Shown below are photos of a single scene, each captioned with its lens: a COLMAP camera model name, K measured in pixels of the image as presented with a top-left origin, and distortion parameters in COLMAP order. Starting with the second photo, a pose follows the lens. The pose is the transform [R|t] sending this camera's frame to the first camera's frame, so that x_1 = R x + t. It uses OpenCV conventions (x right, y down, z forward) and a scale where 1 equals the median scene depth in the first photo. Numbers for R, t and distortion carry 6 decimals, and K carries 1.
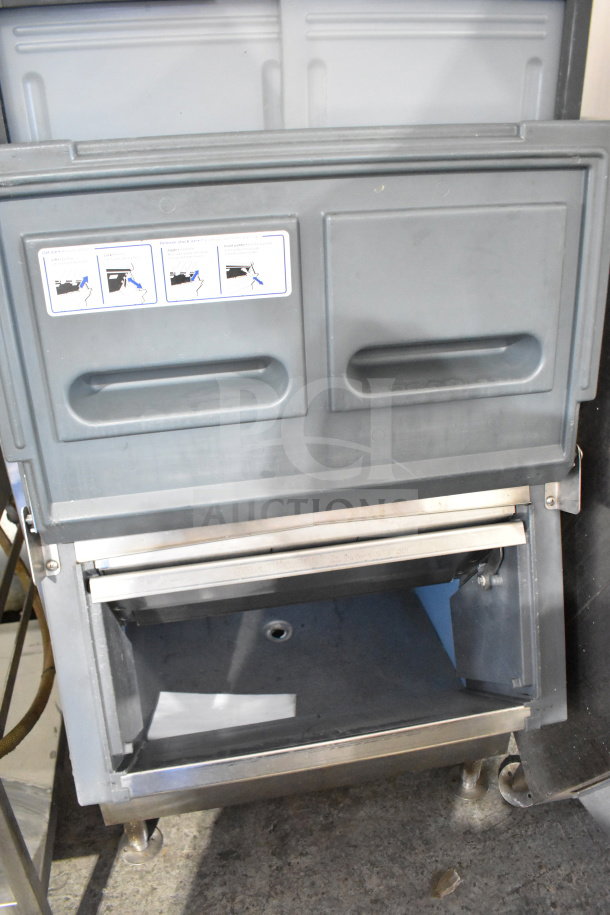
lens RADIAL K [[717.1, 0, 305.0], [0, 717.1, 457.5], [0, 0, 1]] dist [-0.094797, -0.001623]
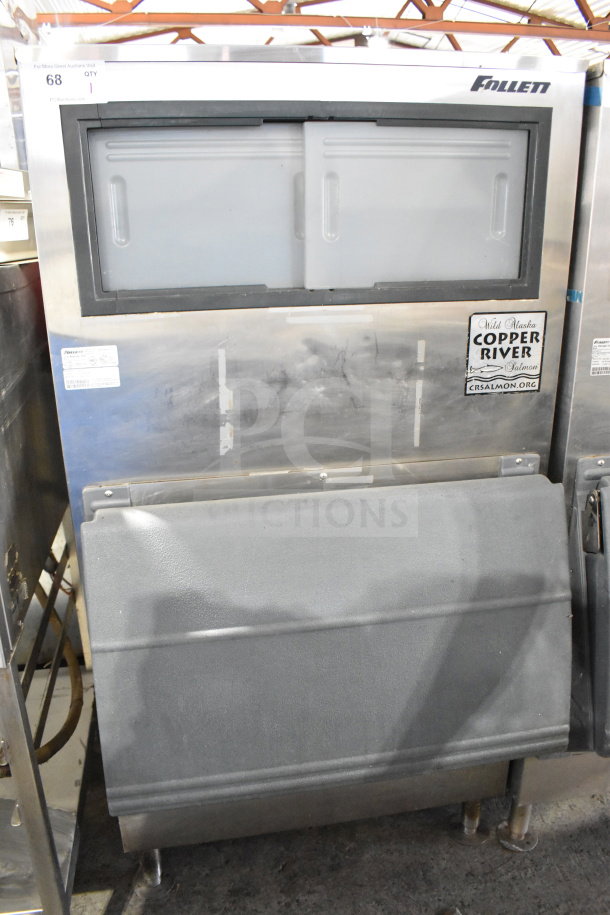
lens RADIAL K [[737.8, 0, 305.0], [0, 737.8, 457.5], [0, 0, 1]] dist [-0.097126, 0.003226]
pose [[0.999855, 0.016700, -0.003345, -0.018575], [-0.017014, 0.988423, -0.150763, 0.089794], [0.000788, 0.150798, 0.988564, -0.148773]]
